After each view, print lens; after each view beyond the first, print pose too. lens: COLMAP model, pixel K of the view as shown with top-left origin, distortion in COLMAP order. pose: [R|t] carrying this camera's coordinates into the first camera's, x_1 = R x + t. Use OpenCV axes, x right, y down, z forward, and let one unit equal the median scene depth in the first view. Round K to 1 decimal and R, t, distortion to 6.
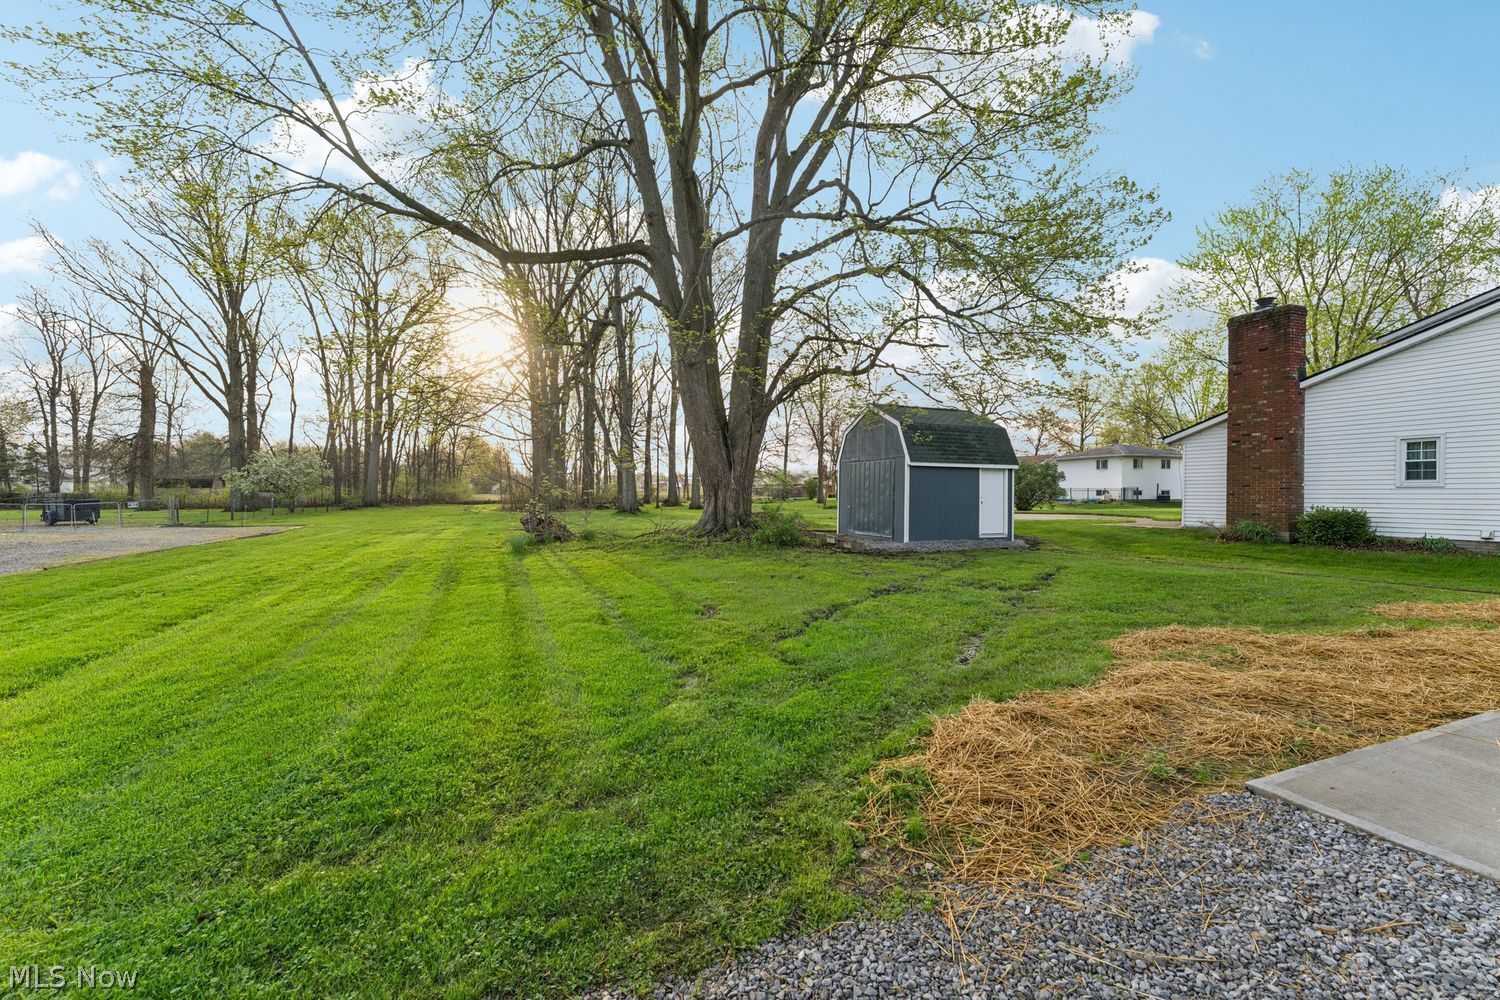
lens RADIAL K [[590.7, 0, 745.4], [0, 590.7, 492.7], [0, 0, 1]] dist [-0.000034, -0.000149]
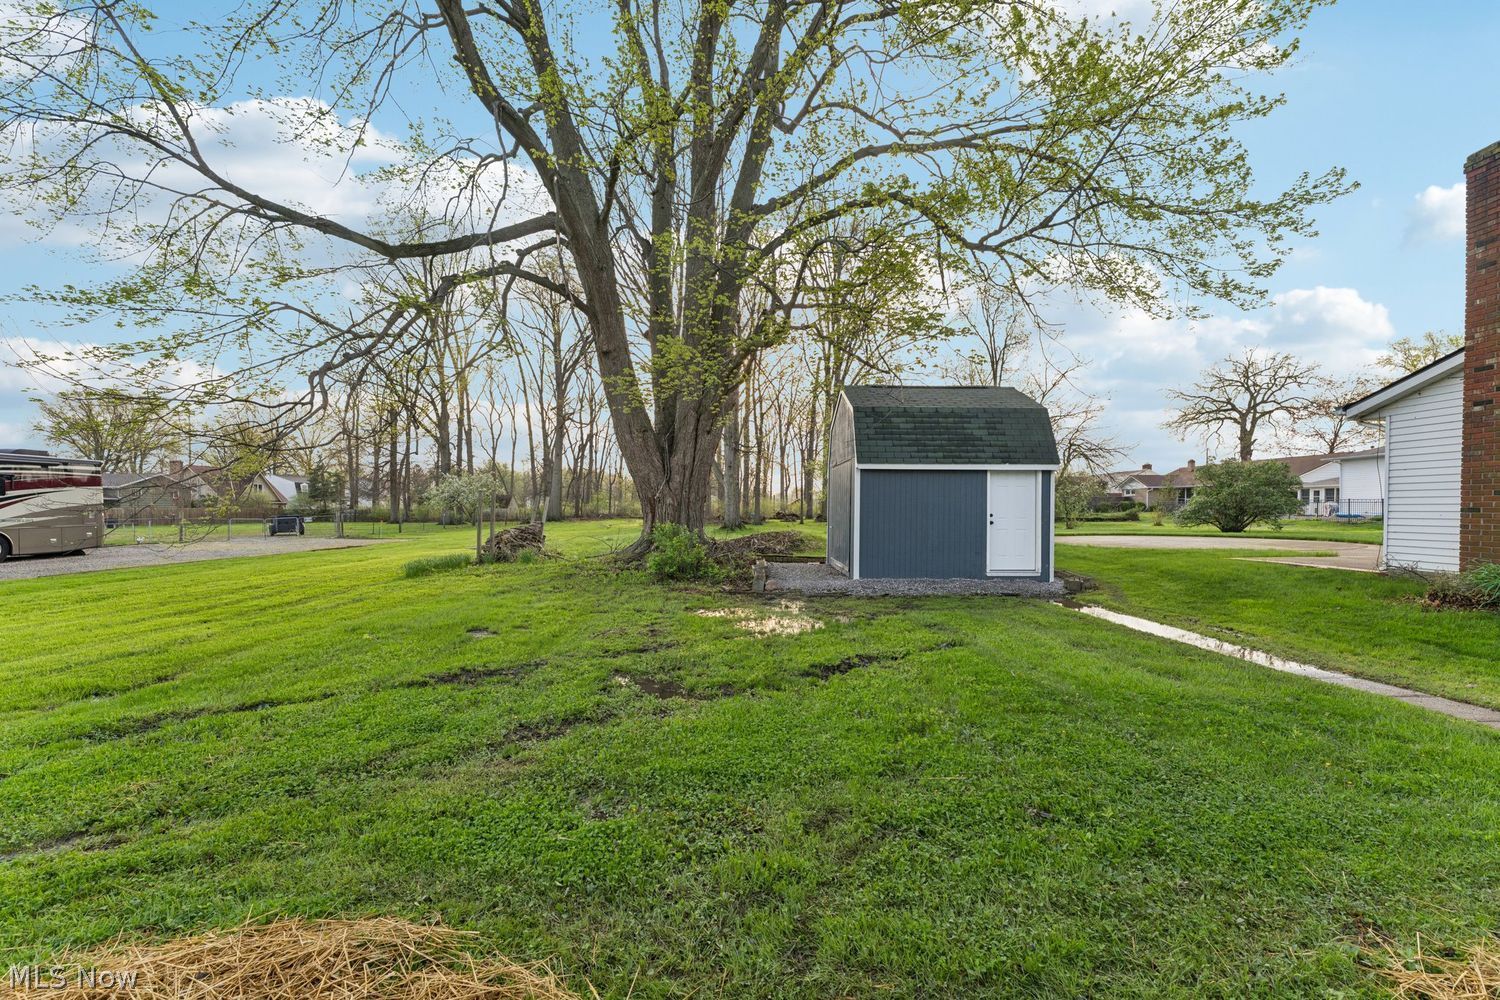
lens RADIAL K [[594.9, 0, 749.7], [0, 594.9, 512.1], [0, 0, 1]] dist [-0.001313, -0.000242]
pose [[0.939205, -0.001999, -0.343352, 0.126525], [0.005238, 0.999950, 0.008506, -0.000690], [0.343318, -0.009787, 0.939168, 0.095965]]
